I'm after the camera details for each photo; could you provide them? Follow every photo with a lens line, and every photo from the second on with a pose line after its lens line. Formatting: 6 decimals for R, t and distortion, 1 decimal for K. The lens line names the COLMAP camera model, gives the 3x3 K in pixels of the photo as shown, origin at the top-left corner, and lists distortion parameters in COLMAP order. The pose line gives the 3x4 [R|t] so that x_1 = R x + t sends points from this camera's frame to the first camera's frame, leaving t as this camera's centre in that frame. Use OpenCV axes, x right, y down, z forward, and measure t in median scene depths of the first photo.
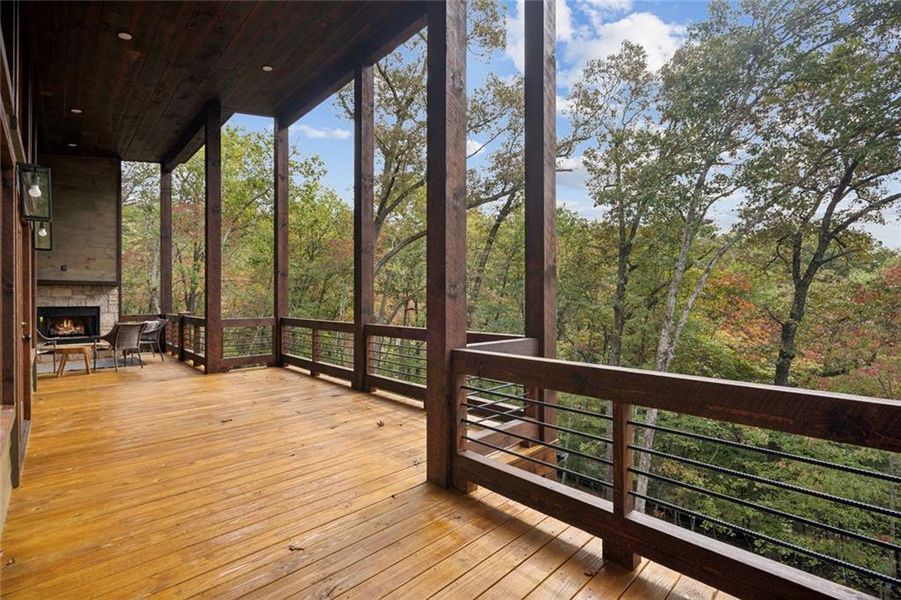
lens RADIAL K [[409.2, 0, 448.4], [0, 409.2, 299.4], [0, 0, 1]] dist [-0.005318, -0.000373]
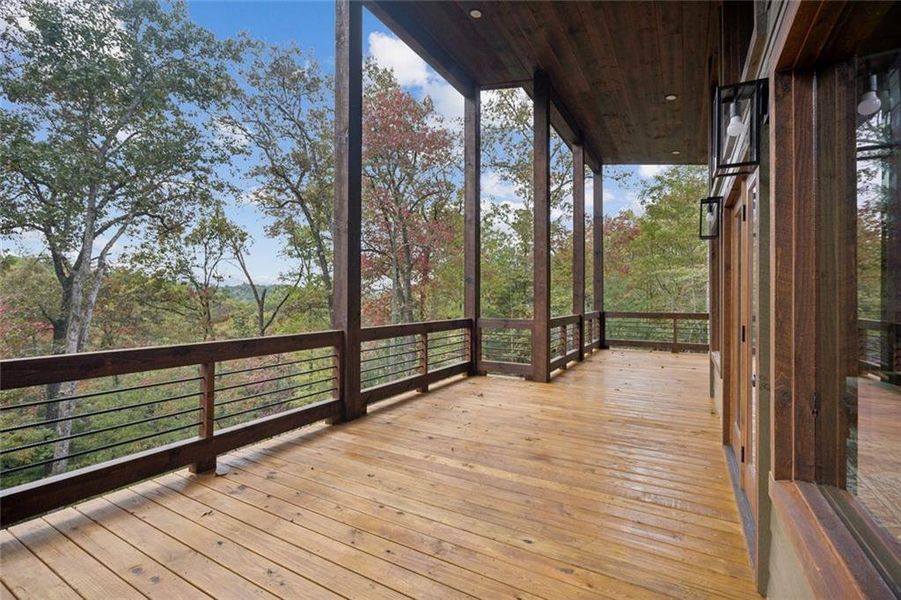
lens RADIAL K [[403.8, 0, 450.5], [0, 403.8, 300.0], [0, 0, 1]] dist [-0.026831, -0.000203]
pose [[-0.269715, -0.000757, 0.962940, -1.216316], [-0.002209, 0.999998, 0.000167, 0.011367], [-0.962938, -0.002082, -0.269716, 1.296636]]
